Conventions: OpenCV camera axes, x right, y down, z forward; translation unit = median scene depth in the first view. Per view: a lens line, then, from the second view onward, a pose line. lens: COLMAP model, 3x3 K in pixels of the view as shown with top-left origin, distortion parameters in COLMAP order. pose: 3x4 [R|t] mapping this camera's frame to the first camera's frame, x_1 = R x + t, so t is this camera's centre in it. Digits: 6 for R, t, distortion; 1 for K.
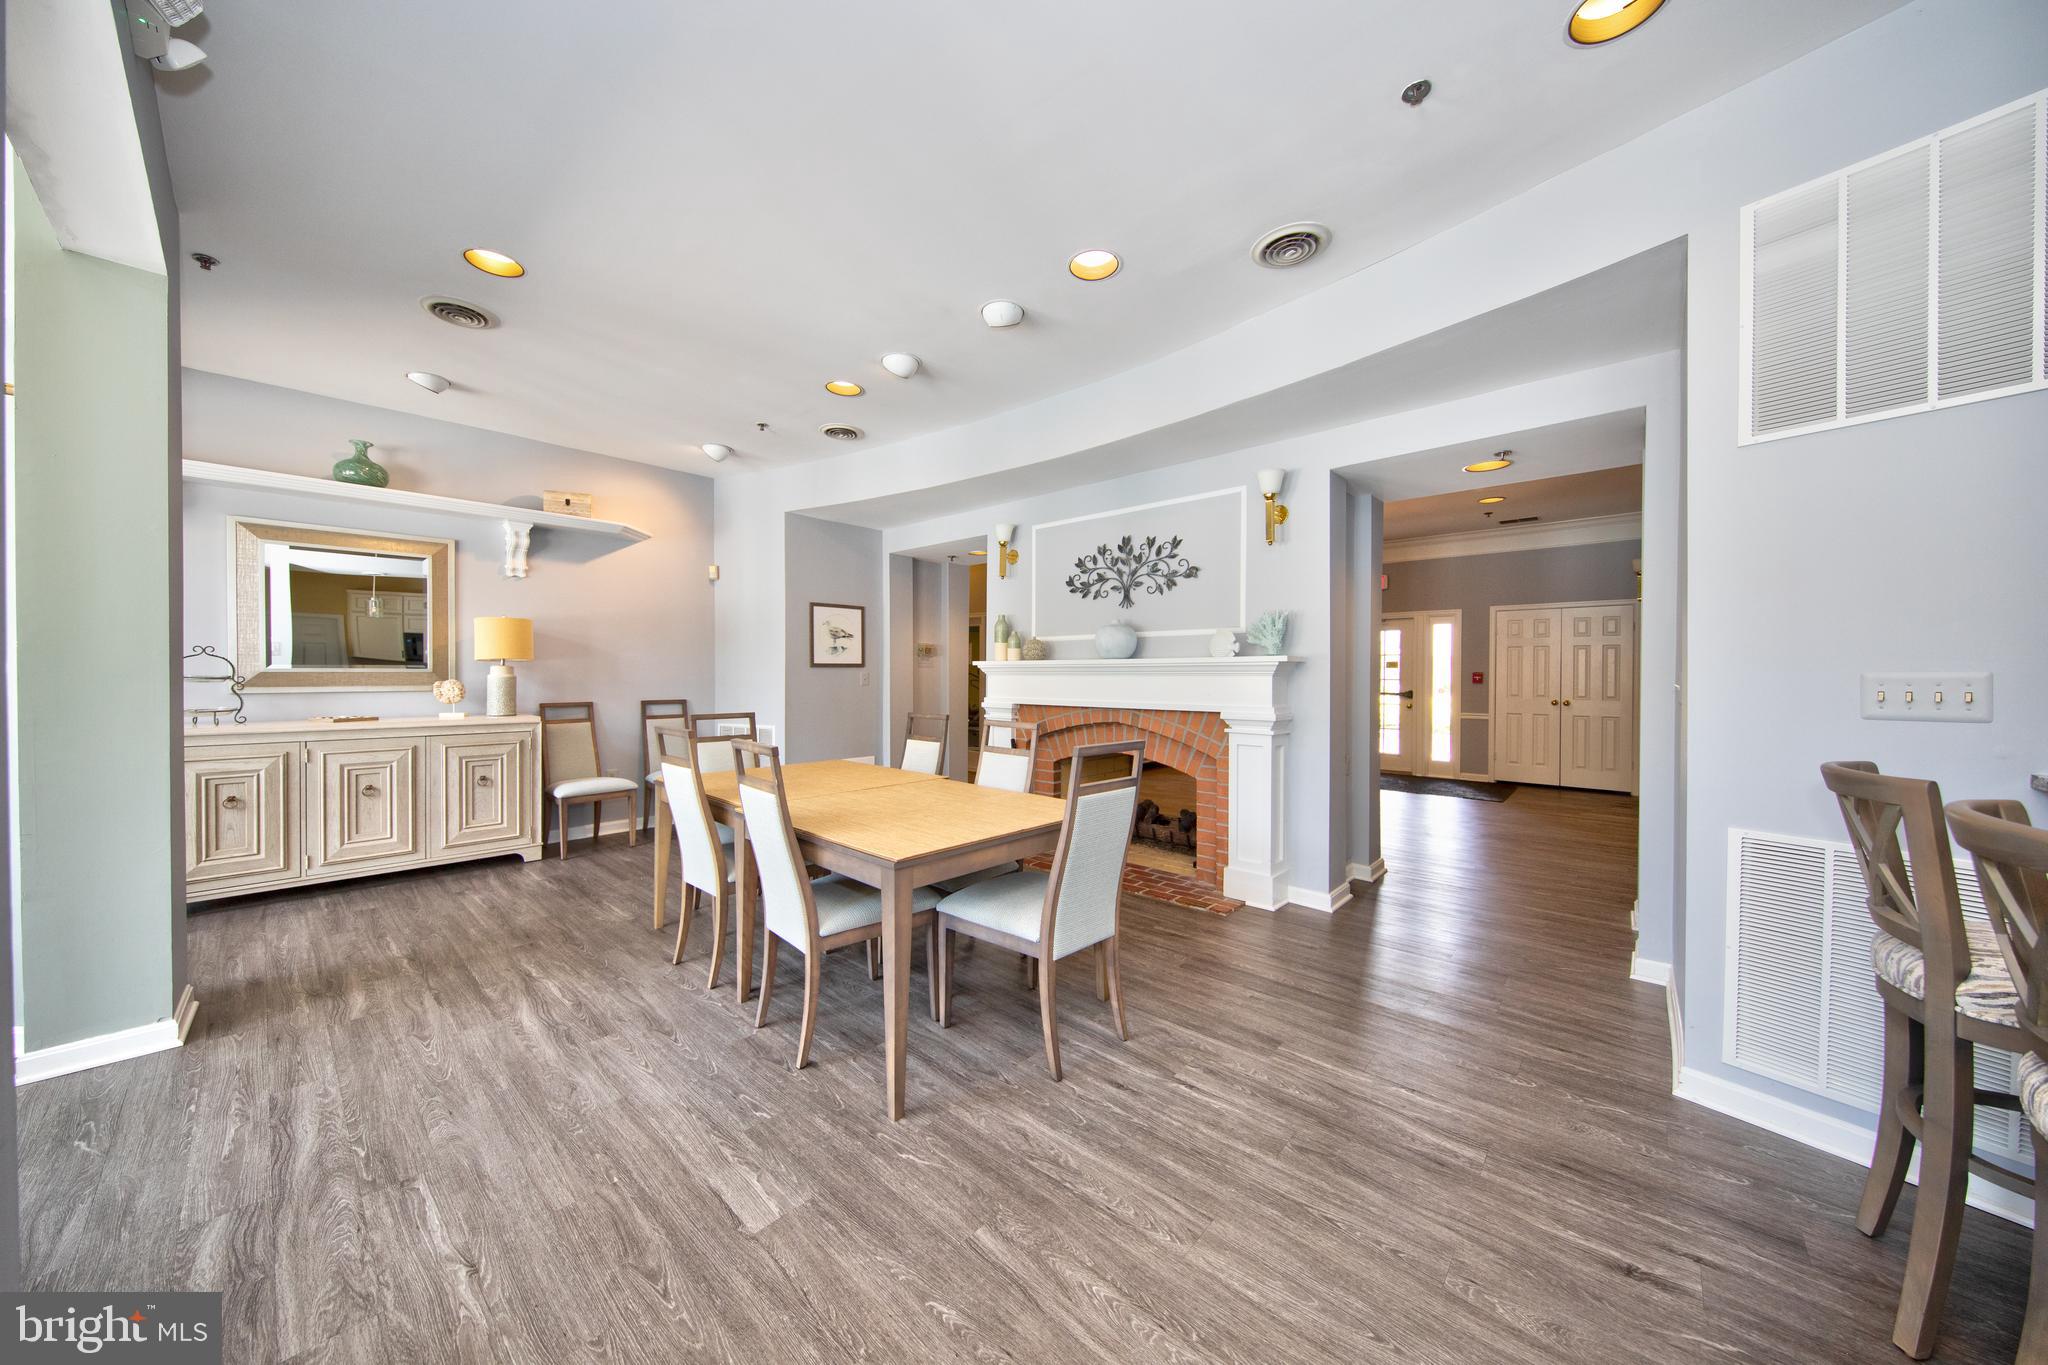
lens RADIAL K [[676.4, 0, 1011.9], [0, 676.4, 679.9], [0, 0, 1]] dist [0.007950, -0.002052]
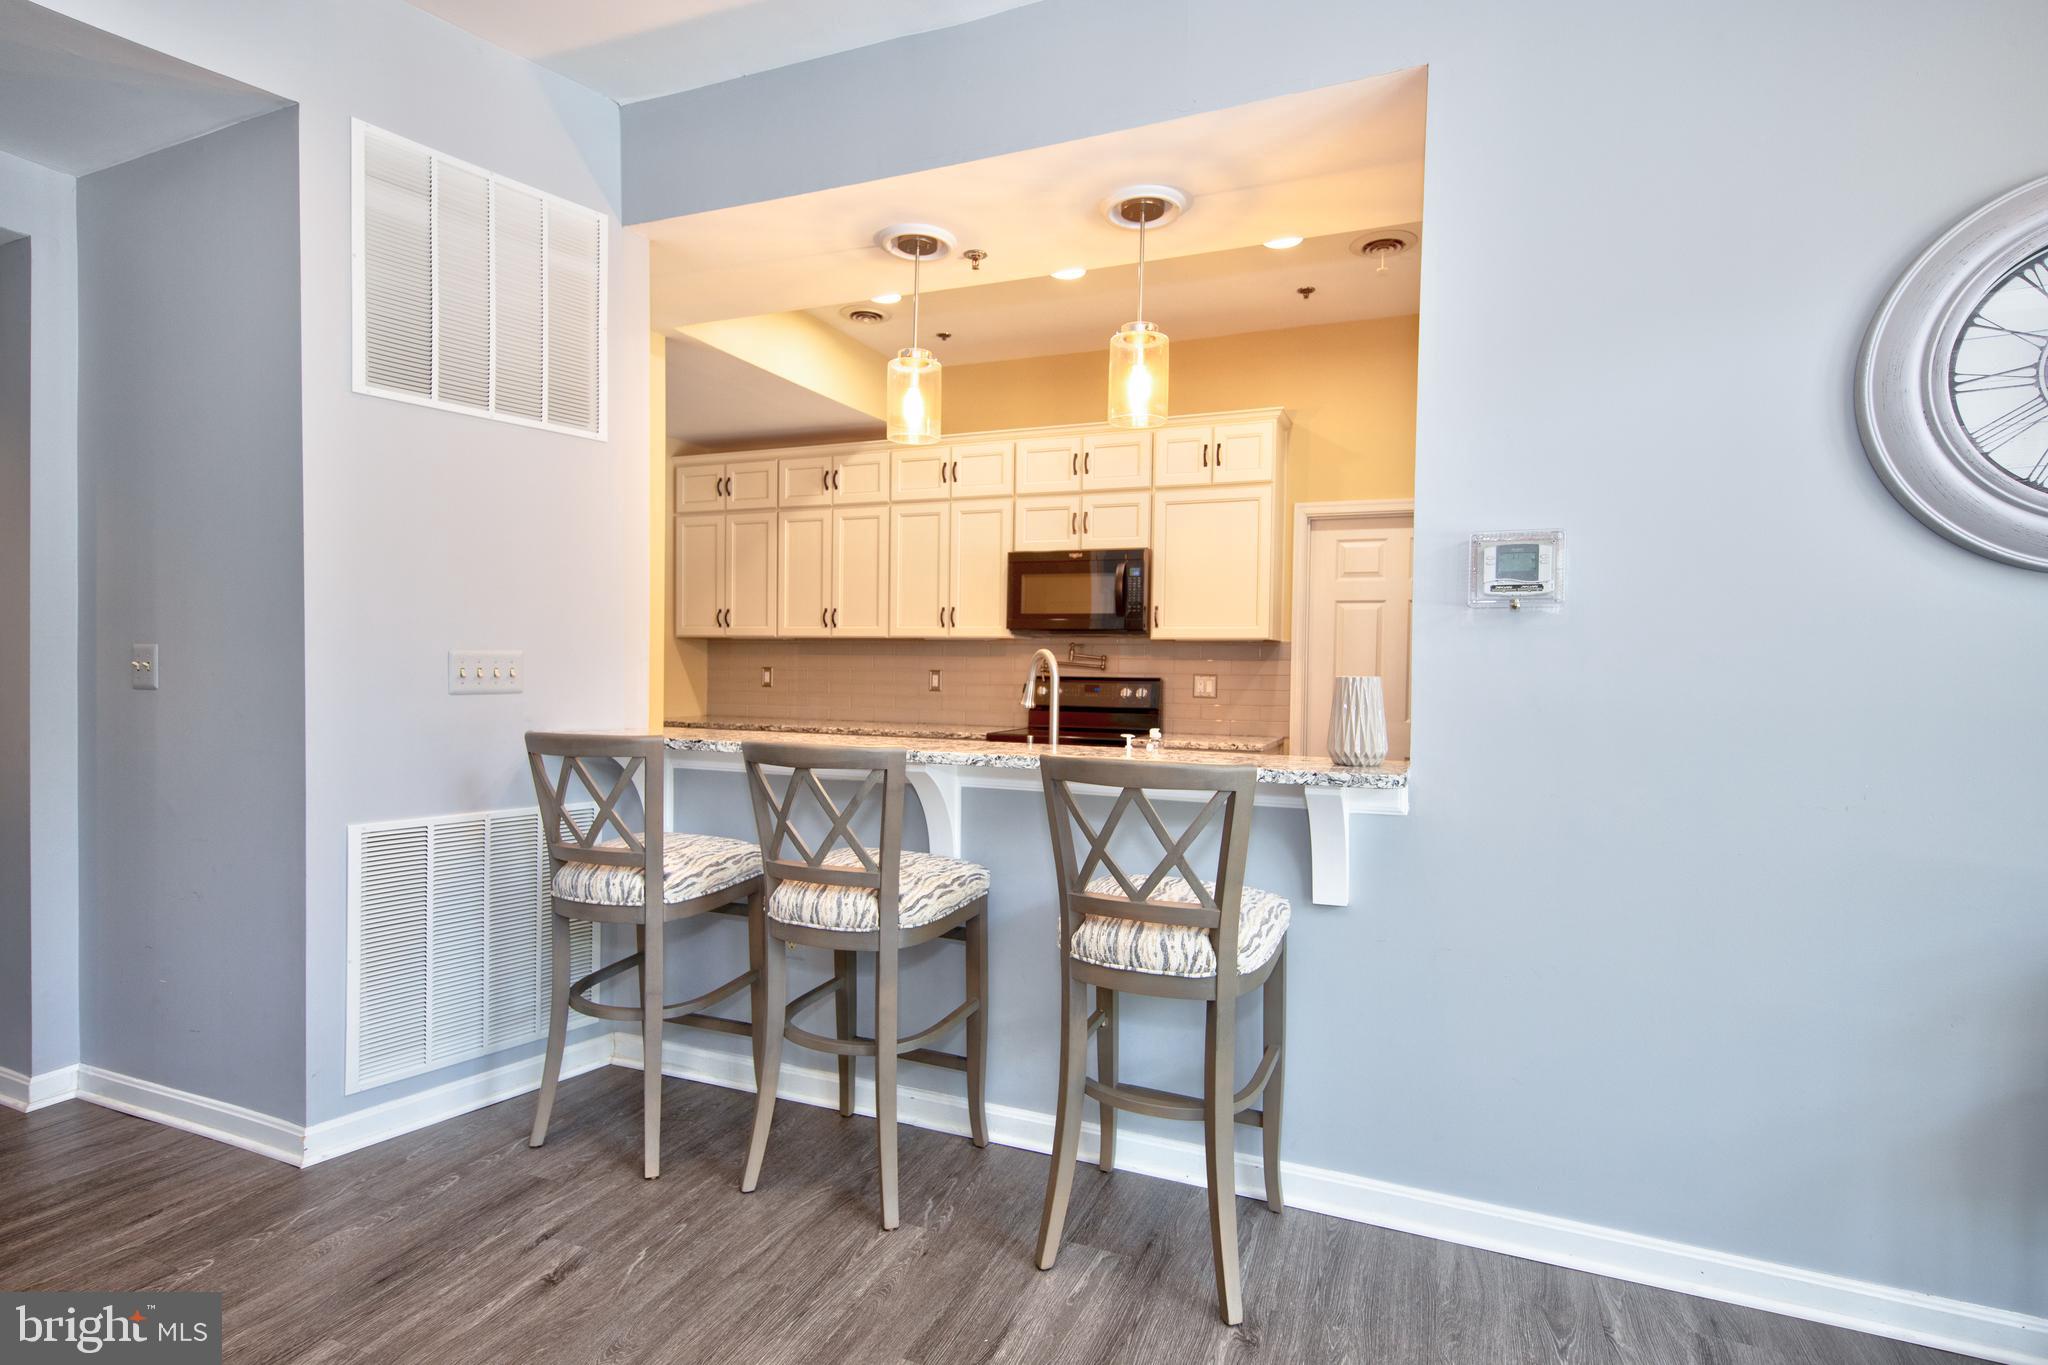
lens RADIAL K [[994.3, 0, 1019.0], [0, 994.3, 676.3], [0, 0, 1]] dist [0.018319, -0.003116]
pose [[-0.306373, -0.017312, 0.951754, -0.467015], [-0.004826, 0.999850, 0.016633, -0.000408], [-0.951899, 0.000503, -0.306410, 0.619338]]
